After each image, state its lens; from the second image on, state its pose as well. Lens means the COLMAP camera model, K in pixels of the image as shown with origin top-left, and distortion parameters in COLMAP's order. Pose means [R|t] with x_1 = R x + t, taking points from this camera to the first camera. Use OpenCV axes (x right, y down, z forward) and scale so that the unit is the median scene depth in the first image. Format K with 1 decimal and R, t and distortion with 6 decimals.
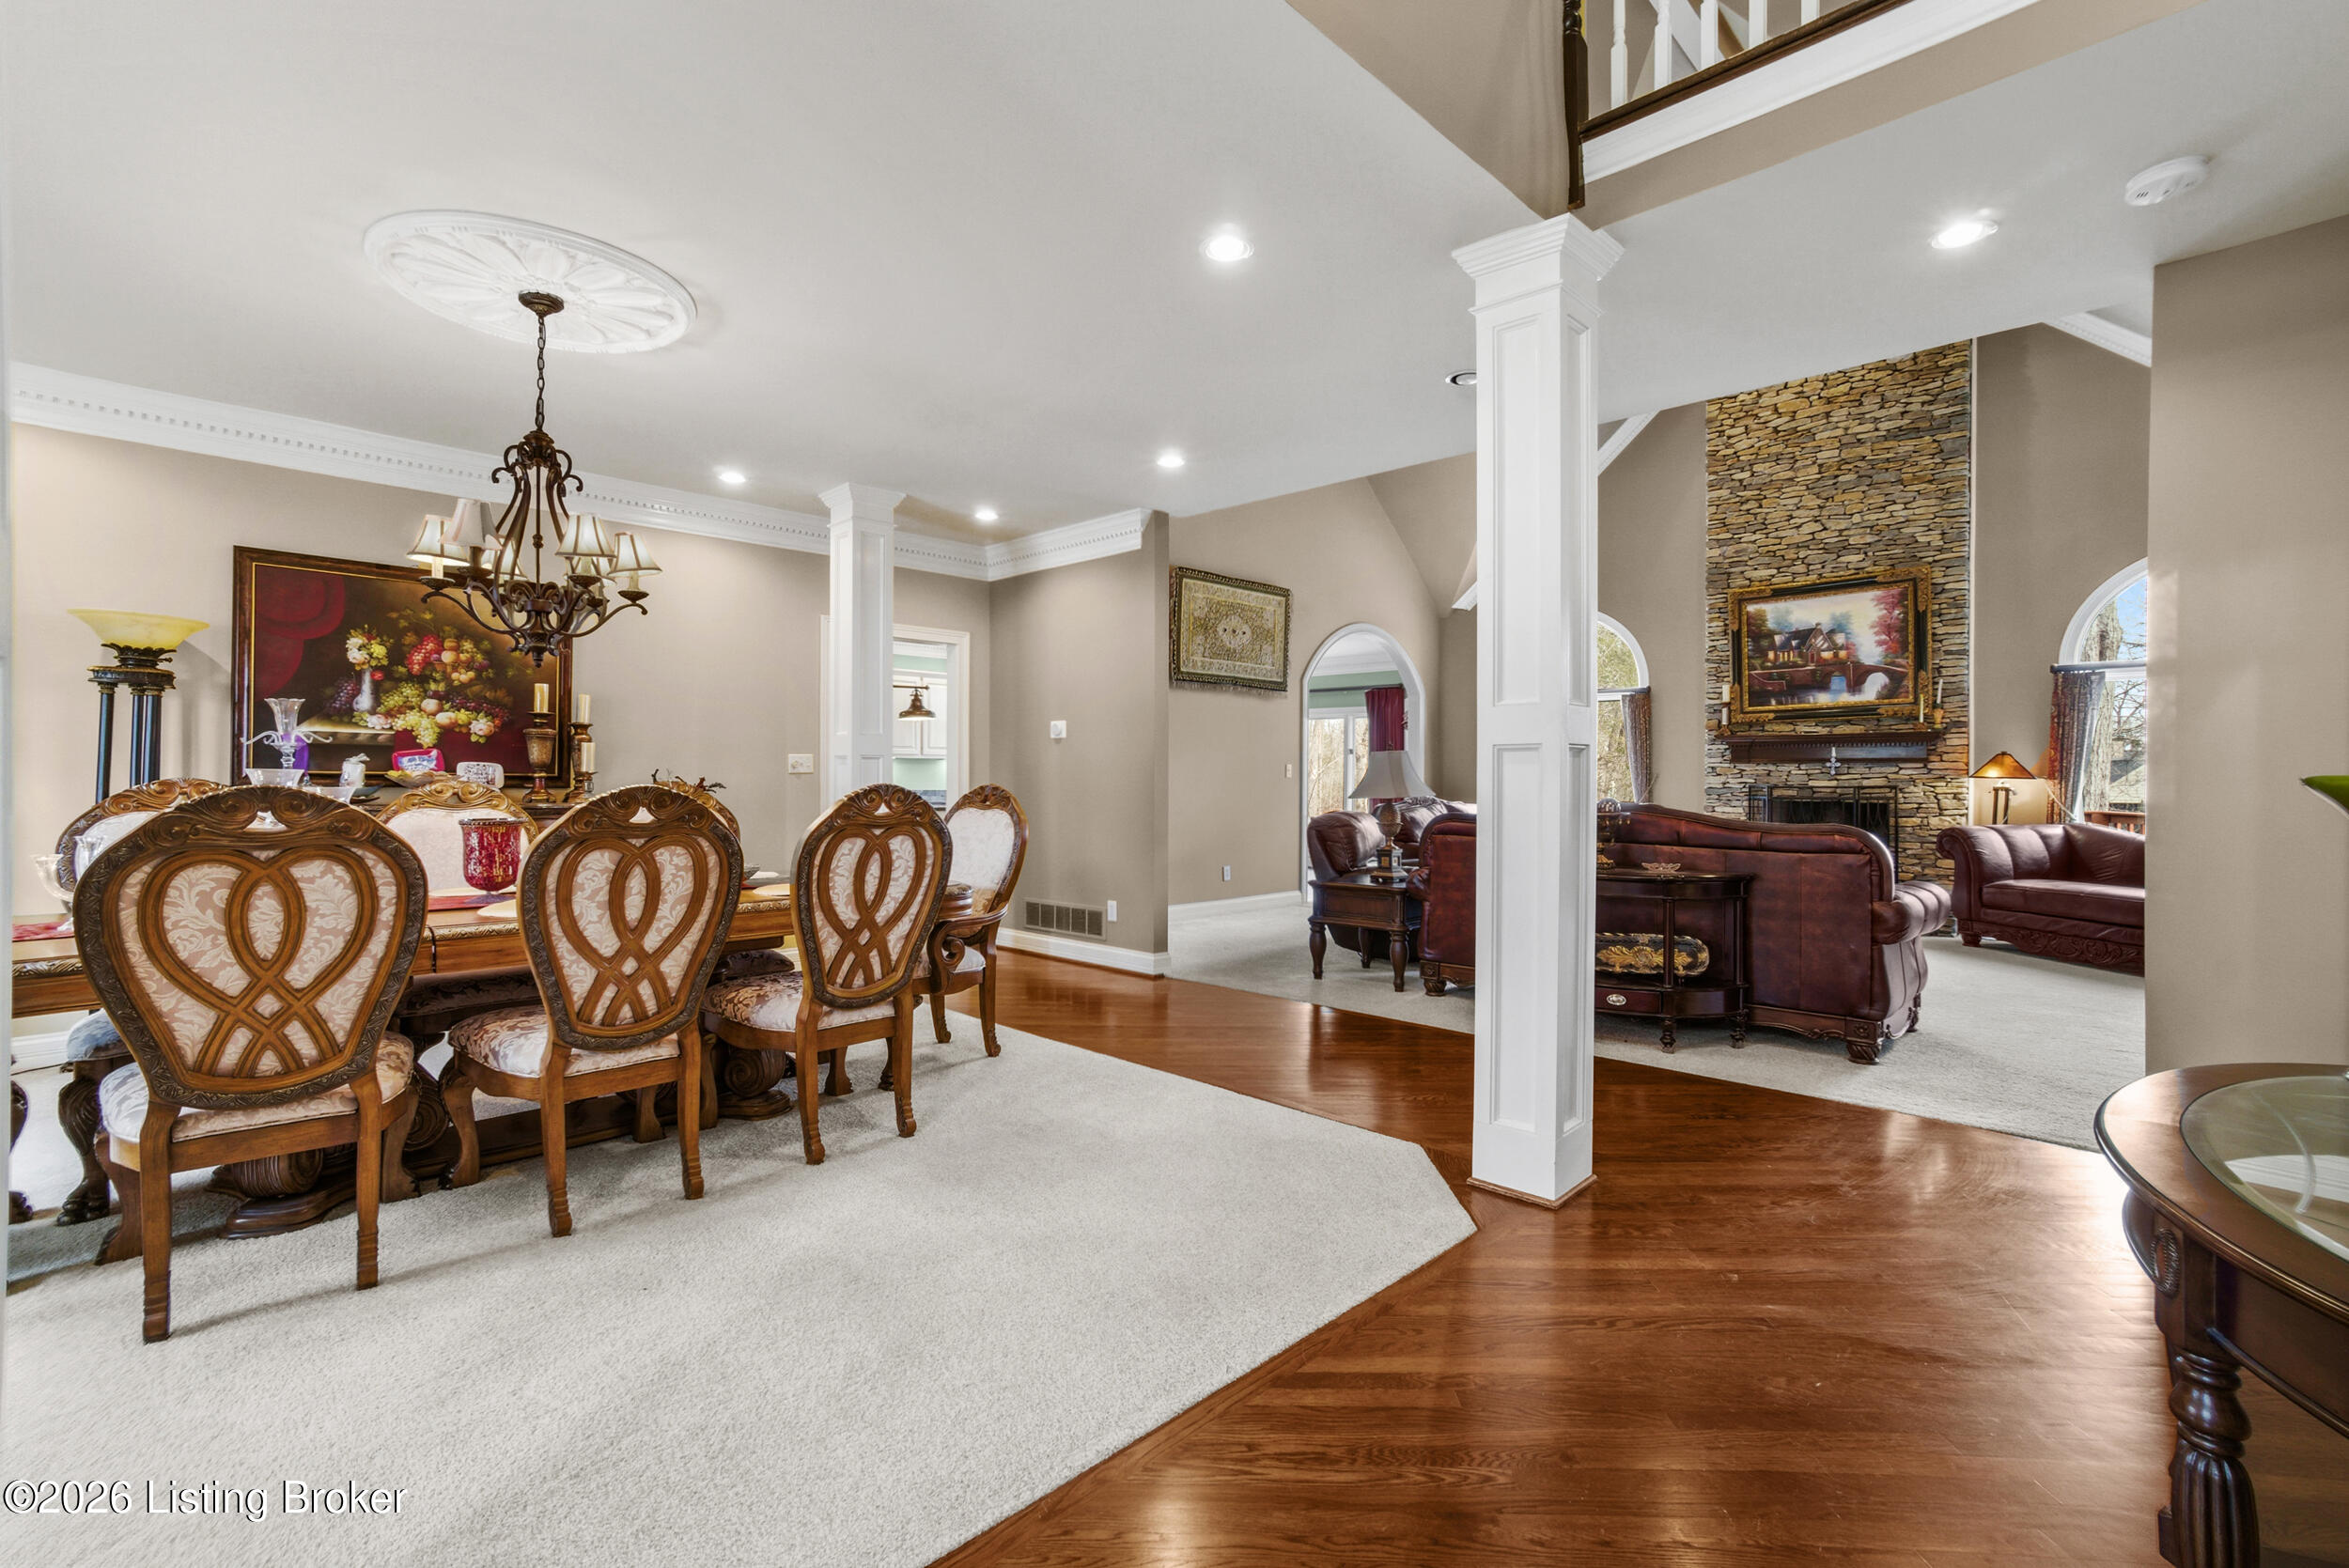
lens RADIAL K [[1076.1, 0, 1153.3], [0, 1076.1, 785.6], [0, 0, 1]] dist [-0.072760, 0.031896]
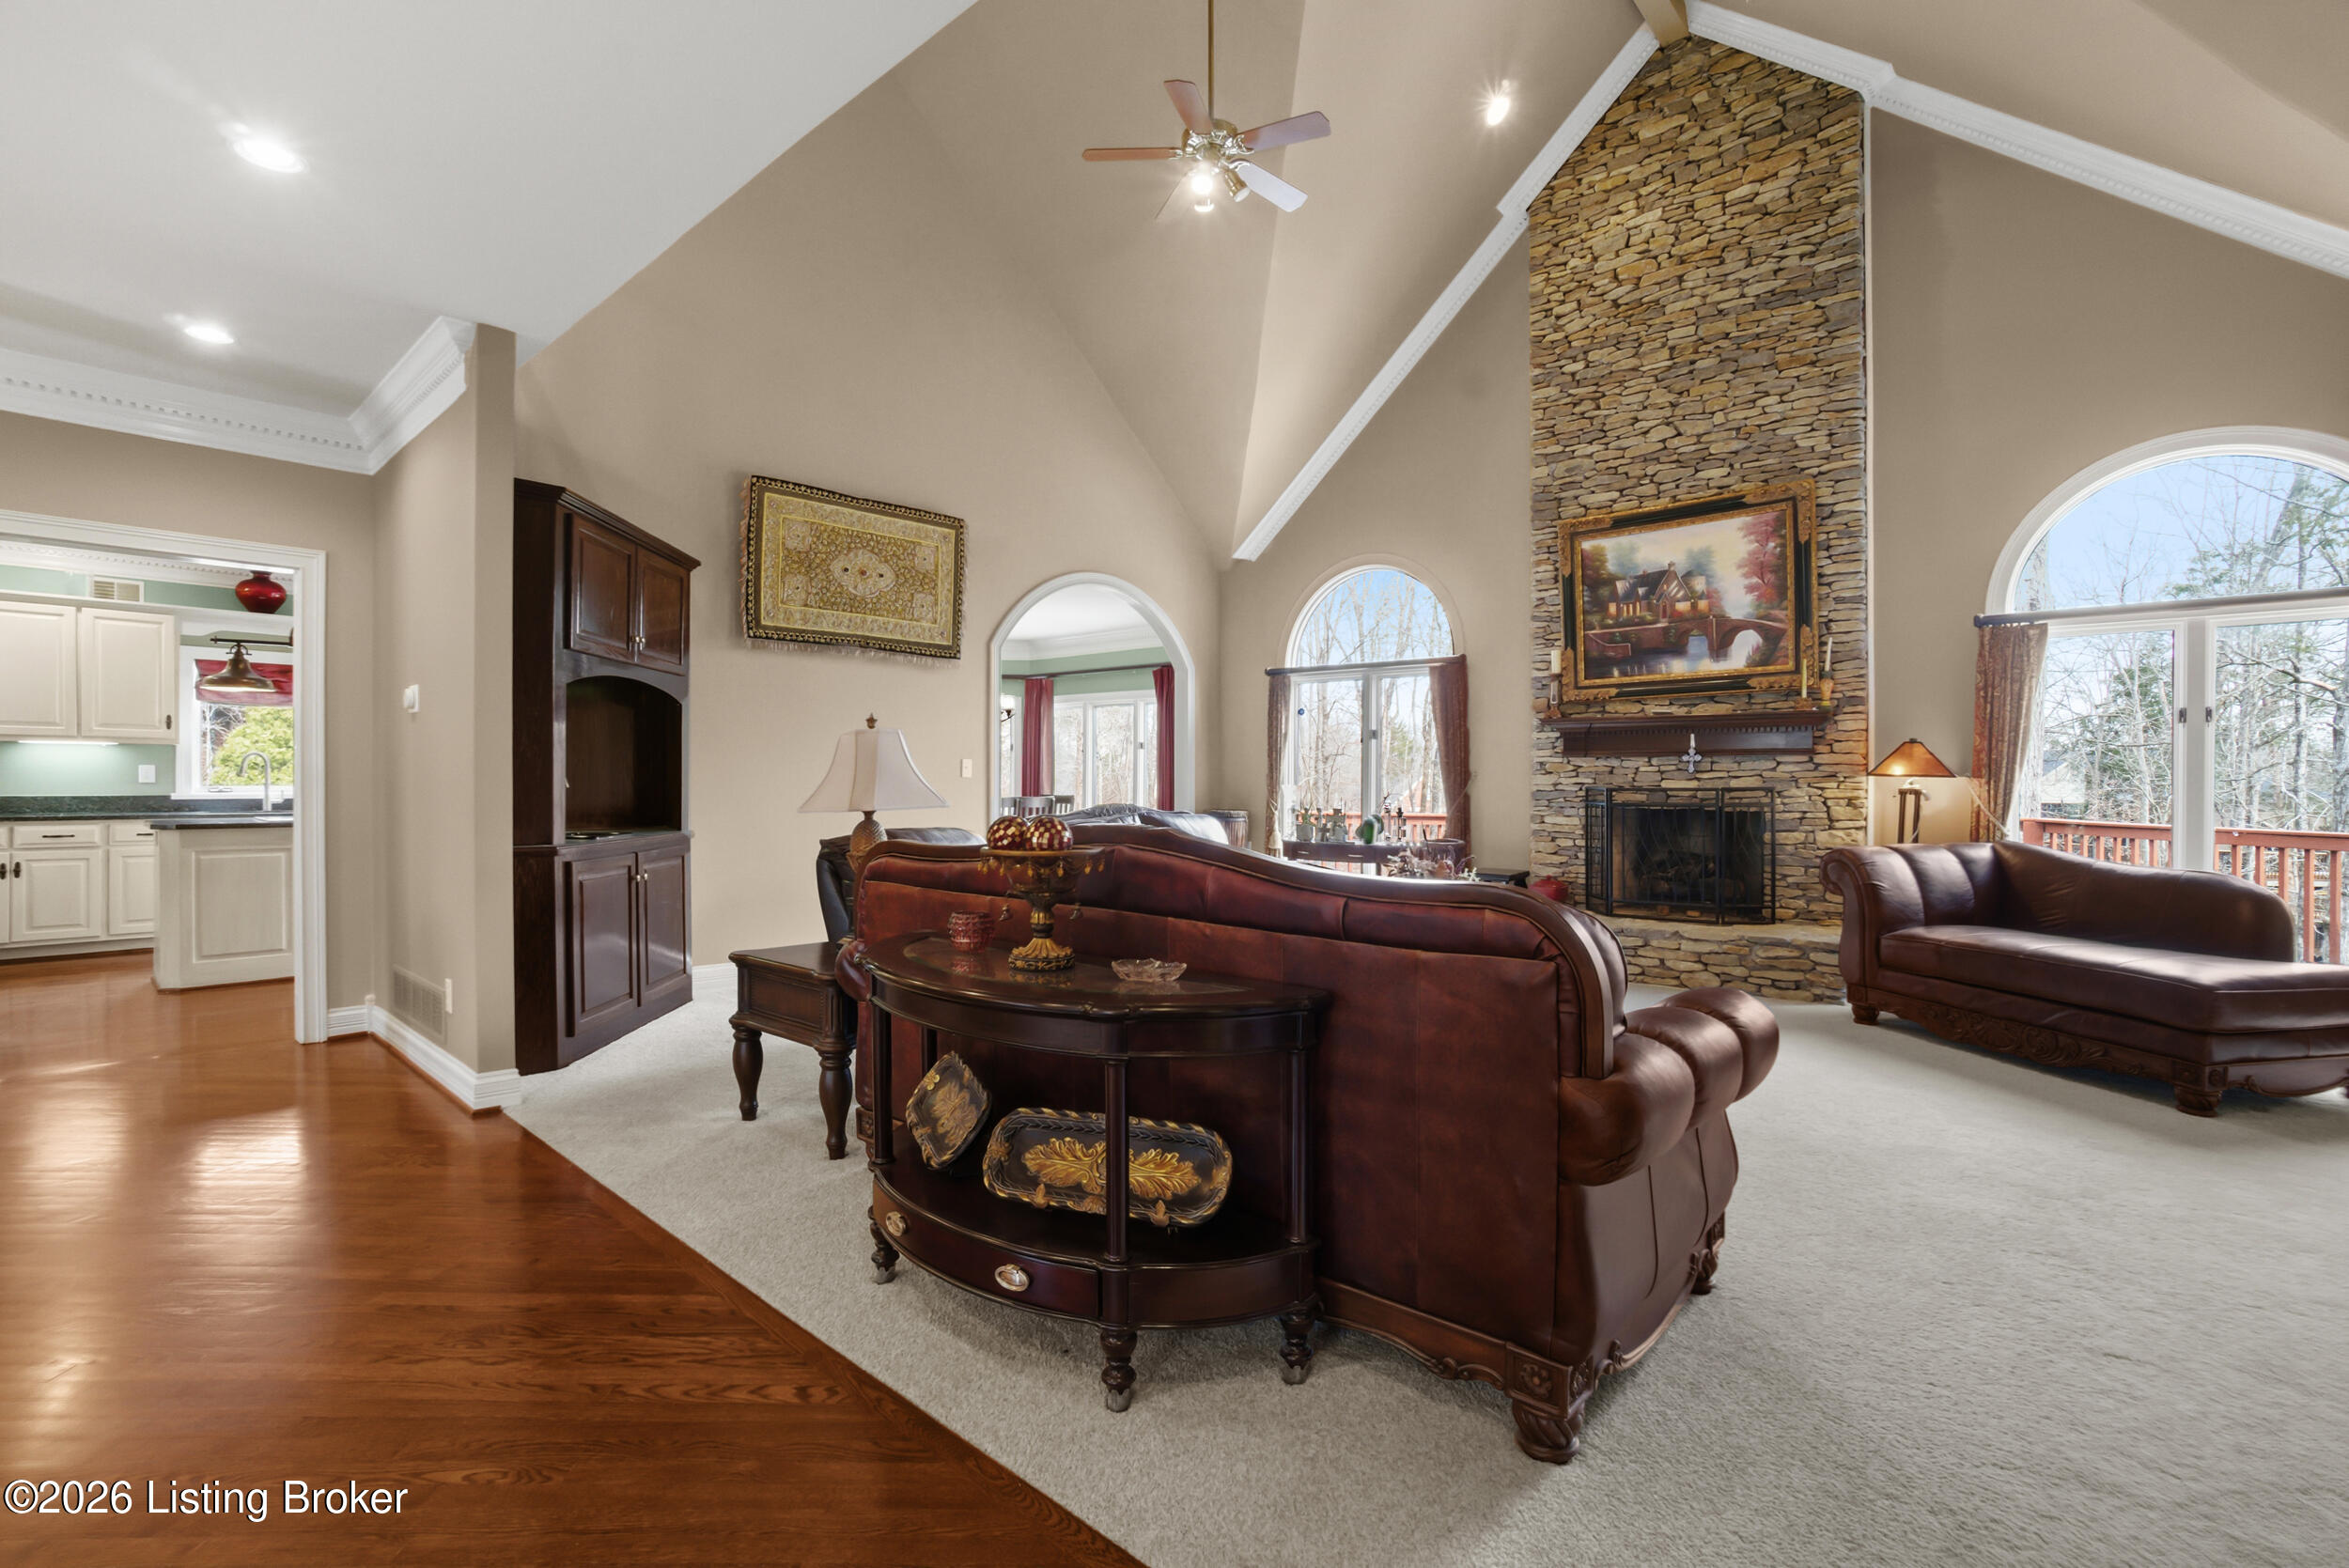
lens RADIAL K [[1092.0, 0, 1168.6], [0, 1092.0, 786.5], [0, 0, 1]] dist [-0.088969, 0.034811]
pose [[0.998344, -0.002074, 0.057493, 0.252831], [0.002111, 0.999998, -0.000574, -0.000878], [-0.057492, 0.000694, 0.998346, 0.292542]]
